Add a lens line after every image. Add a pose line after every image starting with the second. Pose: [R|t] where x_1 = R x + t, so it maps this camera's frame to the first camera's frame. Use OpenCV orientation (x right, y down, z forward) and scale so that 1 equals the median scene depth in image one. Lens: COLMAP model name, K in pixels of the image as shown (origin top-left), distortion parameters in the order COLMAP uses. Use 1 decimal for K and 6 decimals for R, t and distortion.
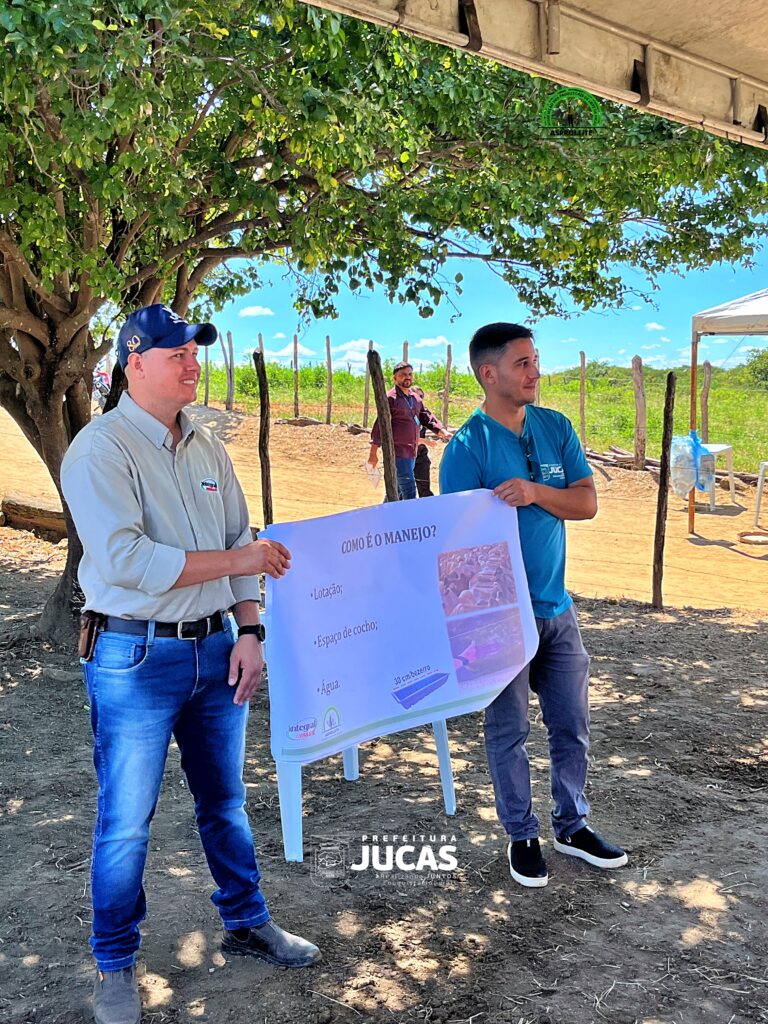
lens RADIAL K [[1186.2, 0, 400.9], [0, 1186.2, 520.5], [0, 0, 1]] dist [0.040781, 0.000000]
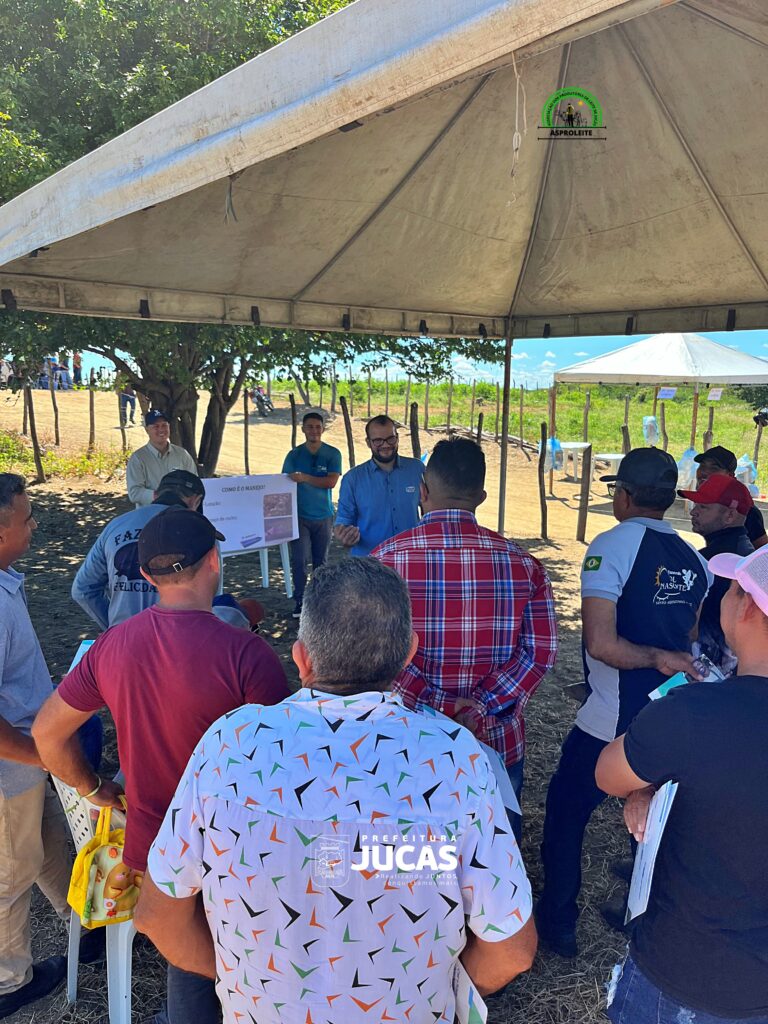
lens RADIAL K [[795.6, 0, 380.0], [0, 795.6, 516.3], [0, 0, 1]] dist [0.051939, -0.072883]
pose [[0.989465, 0.043607, -0.138048, 0.495666], [-0.036555, 0.997914, 0.053215, -0.028617], [0.140081, -0.047608, 0.988995, -0.708483]]
